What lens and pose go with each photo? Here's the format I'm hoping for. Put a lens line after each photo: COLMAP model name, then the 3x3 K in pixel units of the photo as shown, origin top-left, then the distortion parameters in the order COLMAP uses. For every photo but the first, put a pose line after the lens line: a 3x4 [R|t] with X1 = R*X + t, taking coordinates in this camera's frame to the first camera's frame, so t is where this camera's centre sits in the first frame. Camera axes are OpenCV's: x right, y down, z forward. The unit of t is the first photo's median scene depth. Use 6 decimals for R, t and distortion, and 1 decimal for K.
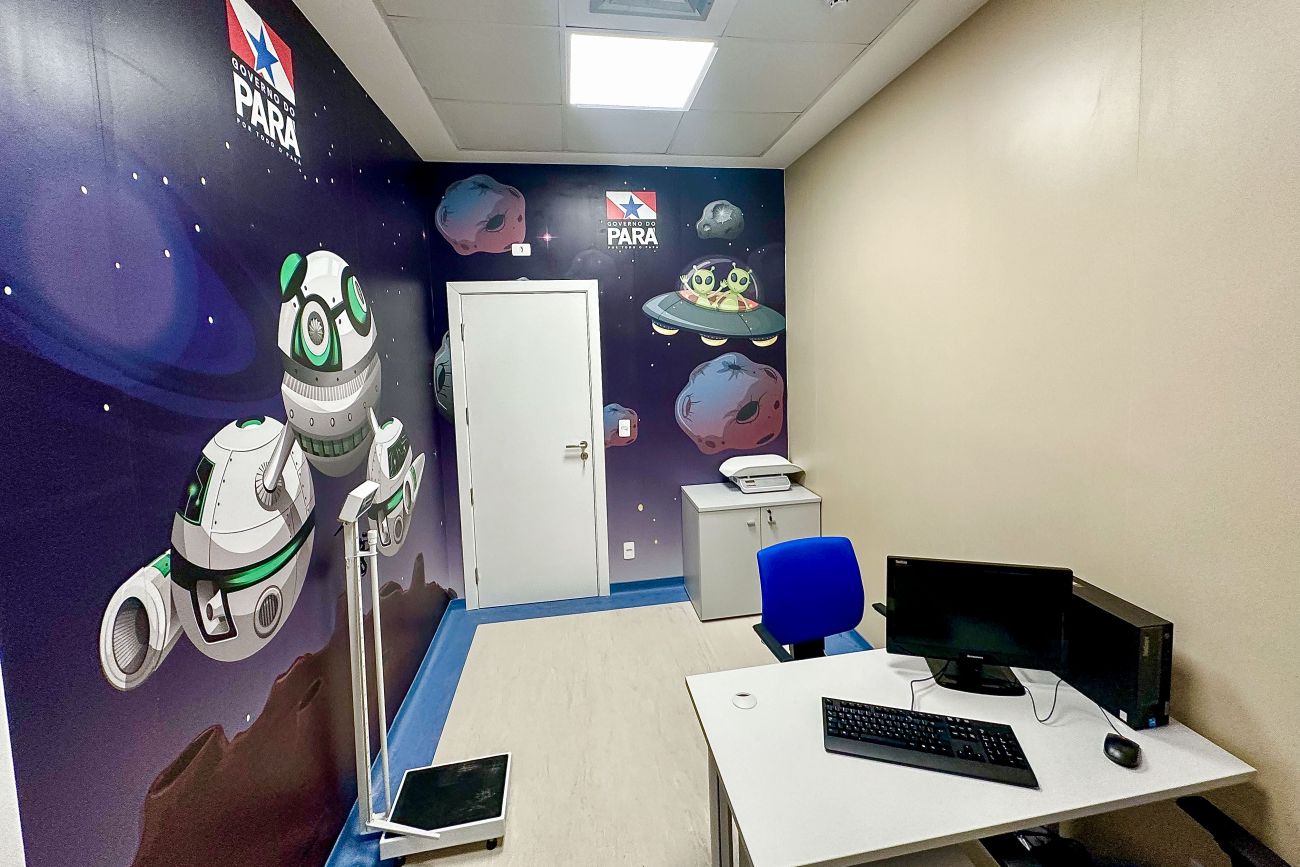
lens RADIAL K [[518.1, 0, 649.8], [0, 518.1, 379.9], [0, 0, 1]] dist [-0.002080, 0.000053]
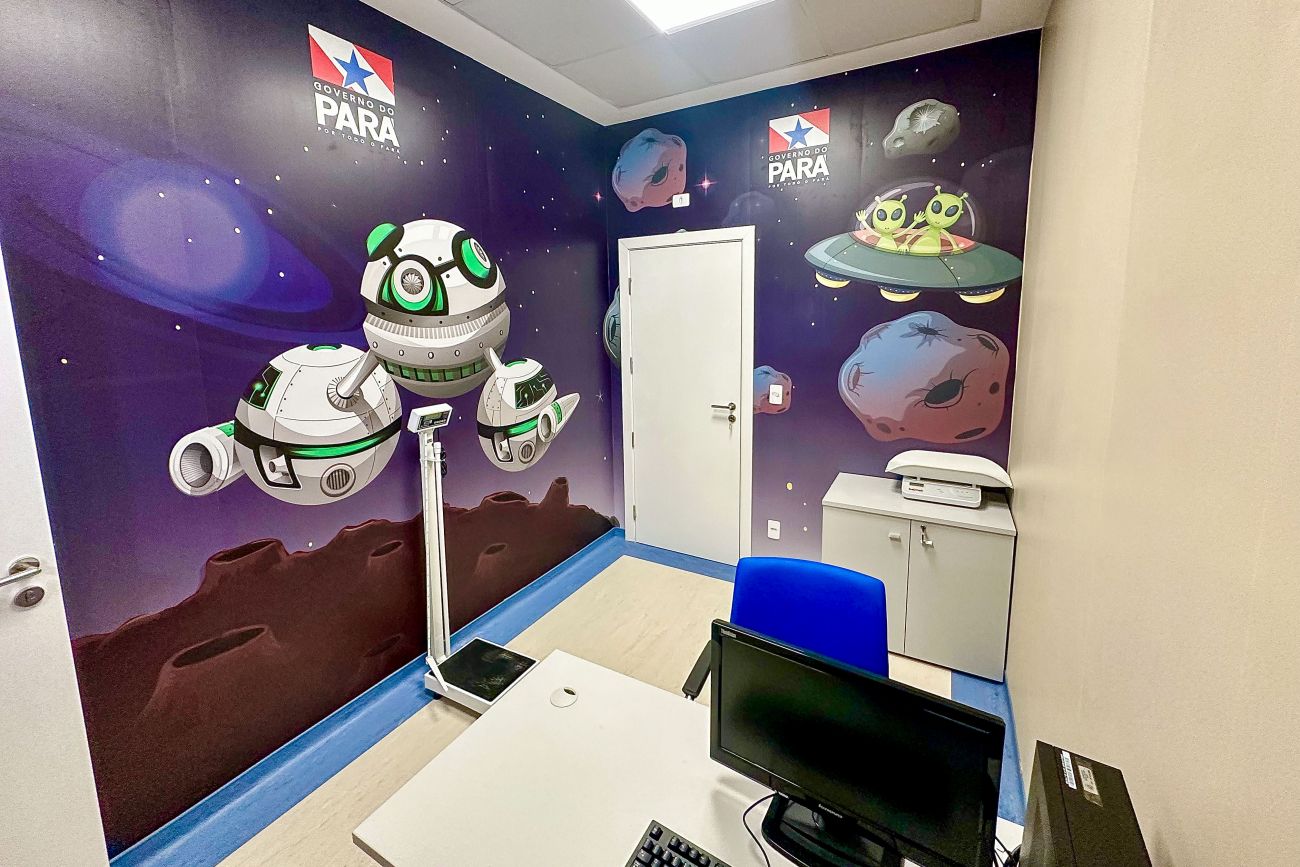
lens RADIAL K [[518.1, 0, 649.8], [0, 518.1, 379.9], [0, 0, 1]] dist [-0.002080, 0.000053]
pose [[0.781260, 0.101902, -0.615832, 0.343019], [-0.053327, 0.993874, 0.096805, -0.006074], [0.621924, -0.042789, 0.781908, 0.184005]]
